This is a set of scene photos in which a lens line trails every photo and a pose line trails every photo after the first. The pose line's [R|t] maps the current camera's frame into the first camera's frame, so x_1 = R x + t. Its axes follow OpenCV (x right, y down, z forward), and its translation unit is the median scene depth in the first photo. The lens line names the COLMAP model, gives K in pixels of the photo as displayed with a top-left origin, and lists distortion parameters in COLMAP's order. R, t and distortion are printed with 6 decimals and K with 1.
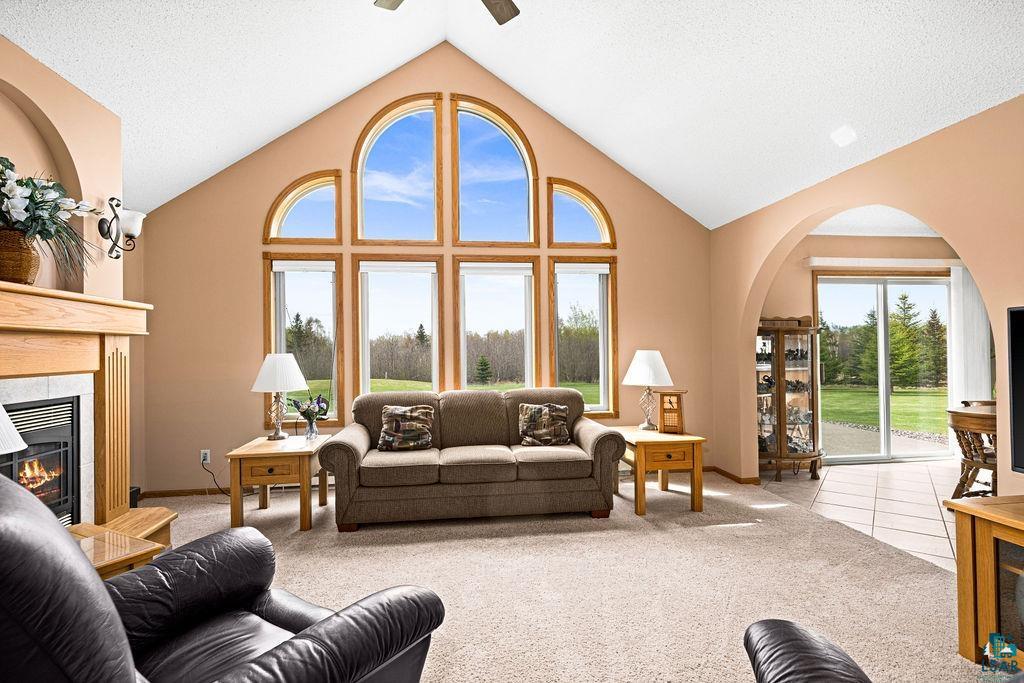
lens RADIAL K [[496.0, 0, 513.0], [0, 496.0, 345.8], [0, 0, 1]] dist [-0.000832, 0.001110]
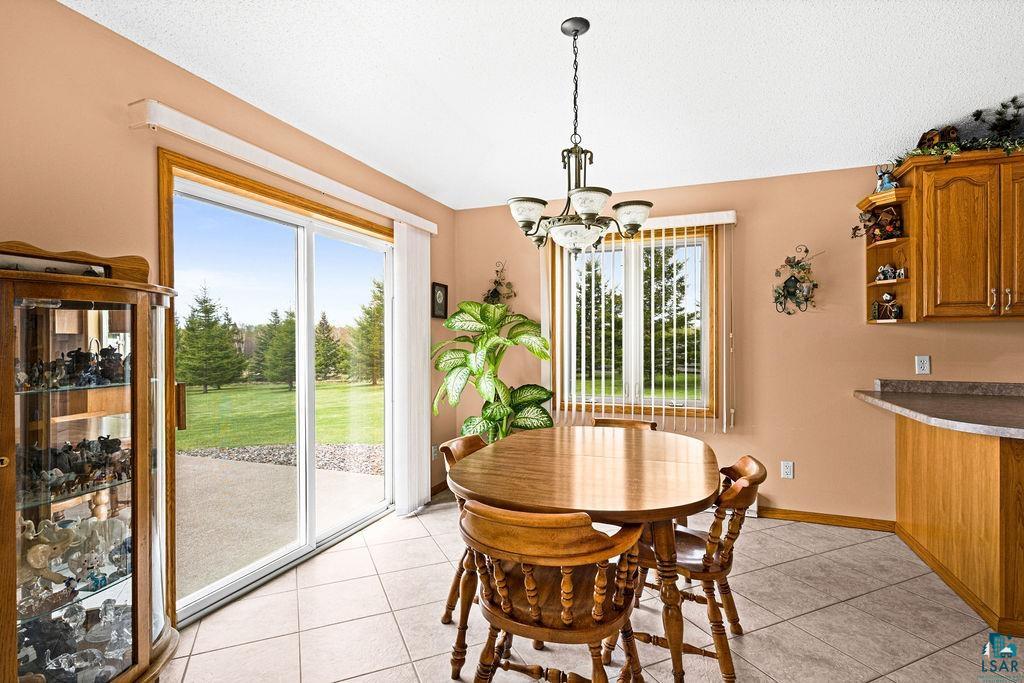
lens RADIAL K [[496.0, 0, 507.8], [0, 496.0, 340.4], [0, 0, 1]] dist [-0.000832, 0.001110]
pose [[0.481877, 0.013242, 0.876139, 0.379524], [-0.009567, 0.999906, -0.009851, 0.000428], [-0.876187, -0.003635, 0.481958, 0.545707]]
